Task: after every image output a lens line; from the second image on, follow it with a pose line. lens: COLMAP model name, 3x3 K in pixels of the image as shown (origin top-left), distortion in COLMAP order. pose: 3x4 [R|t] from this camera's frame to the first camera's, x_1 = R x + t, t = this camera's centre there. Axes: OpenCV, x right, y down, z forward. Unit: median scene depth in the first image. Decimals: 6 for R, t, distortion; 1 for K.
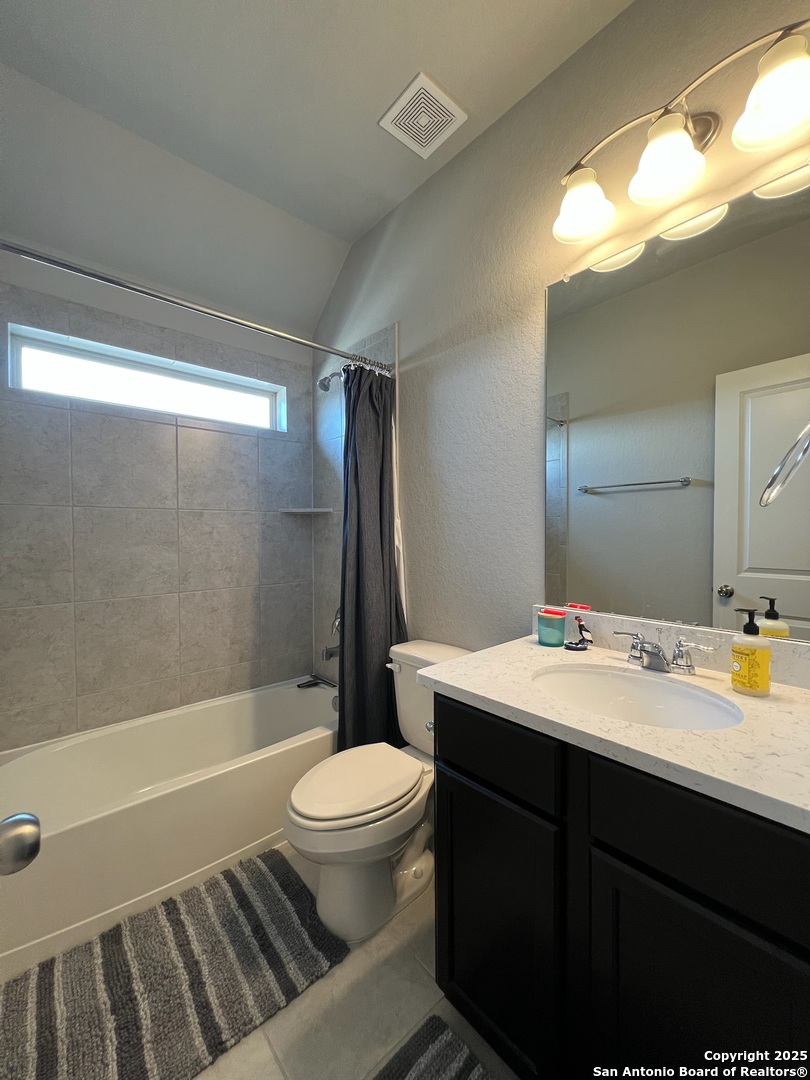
lens RADIAL K [[434.8, 0, 411.4], [0, 434.8, 538.8], [0, 0, 1]] dist [0.000028, -0.000337]
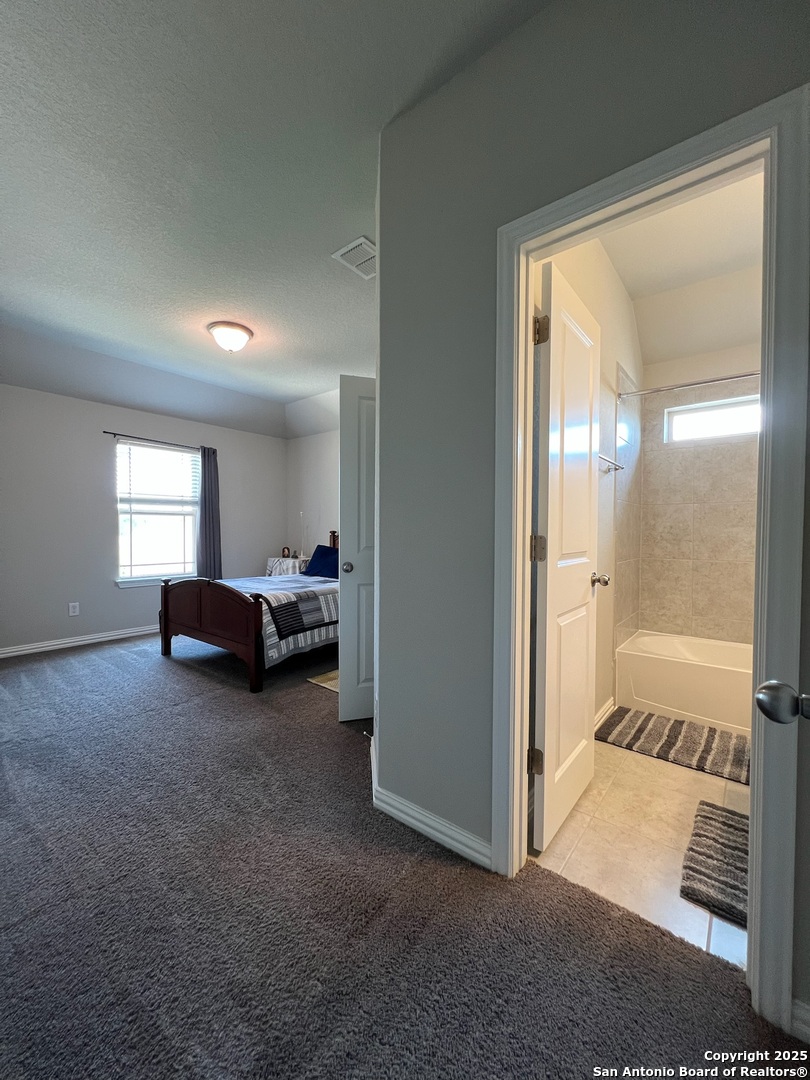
lens RADIAL K [[434.8, 0, 404.9], [0, 434.8, 538.9], [0, 0, 1]] dist [0.000028, -0.000337]
pose [[0.164019, 0.024265, -0.986159, 0.988280], [-0.020618, 0.999563, 0.021166, 0.071561], [0.986242, 0.016861, 0.164448, -0.539775]]
